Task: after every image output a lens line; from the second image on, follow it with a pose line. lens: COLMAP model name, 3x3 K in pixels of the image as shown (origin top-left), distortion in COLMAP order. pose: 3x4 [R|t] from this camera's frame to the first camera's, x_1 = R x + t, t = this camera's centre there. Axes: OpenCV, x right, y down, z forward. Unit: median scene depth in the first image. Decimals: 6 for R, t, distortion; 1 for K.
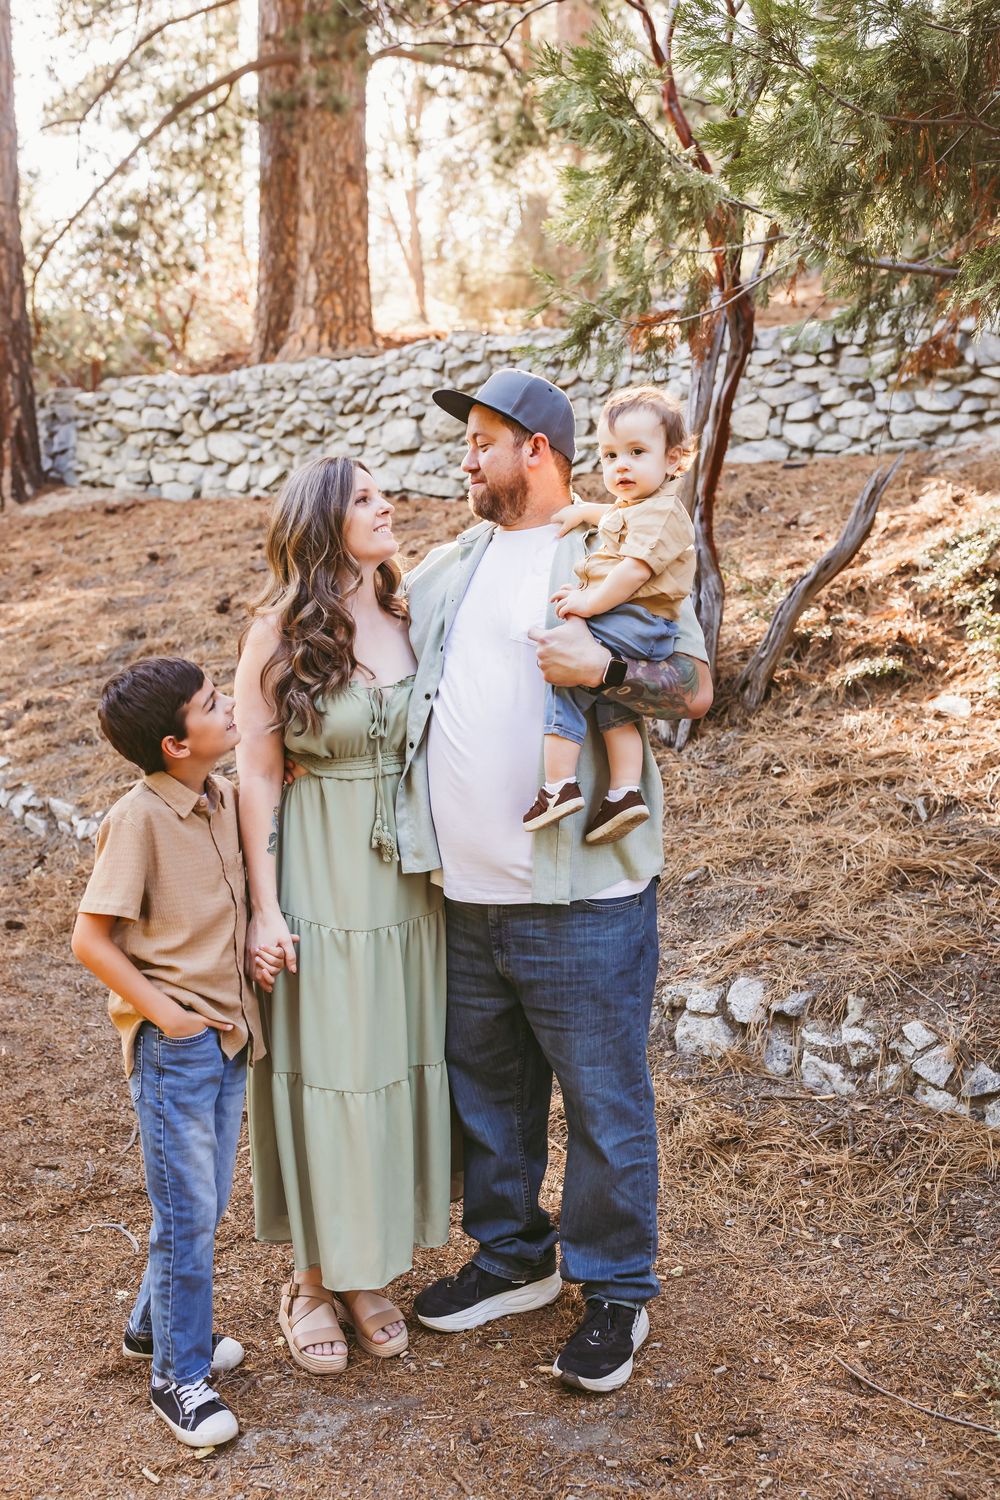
lens RADIAL K [[1439.9, 0, 495.6], [0, 1439.9, 740.5], [0, 0, 1]] dist [0.010265, -0.008373]
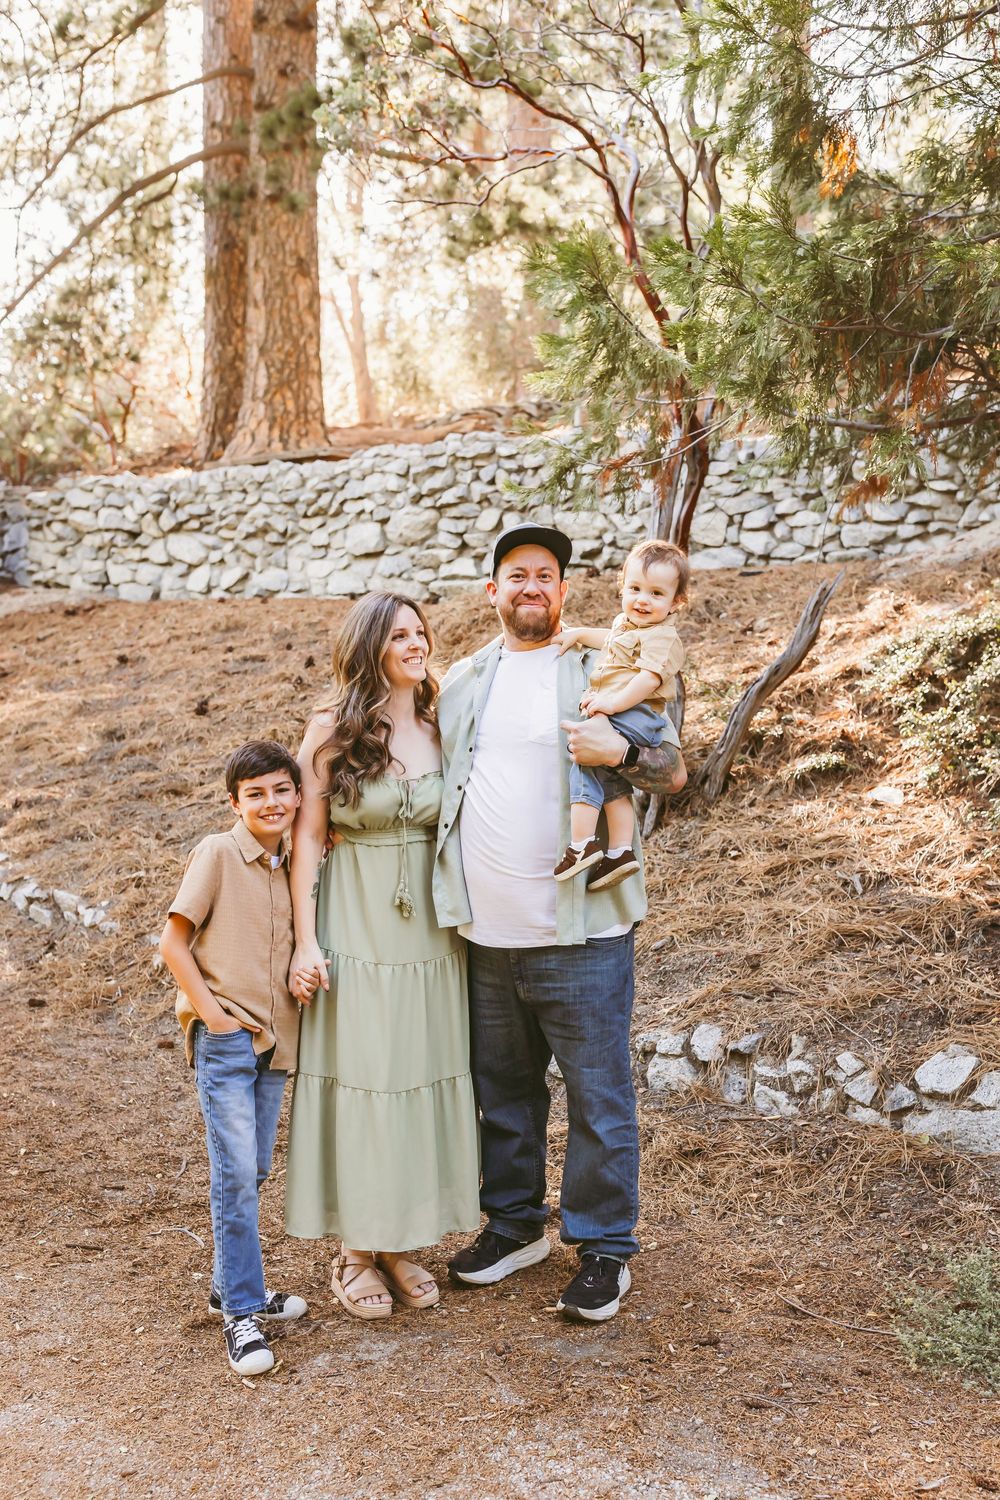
lens RADIAL K [[1935.8, 0, 505.5], [0, 1935.8, 800.0], [0, 0, 1]] dist [0.014534, -0.008122]
pose [[0.998075, -0.005125, 0.061807, -0.067676], [0.007861, 0.998996, -0.044105, 0.040196], [-0.061519, 0.044506, 0.997113, -0.447790]]
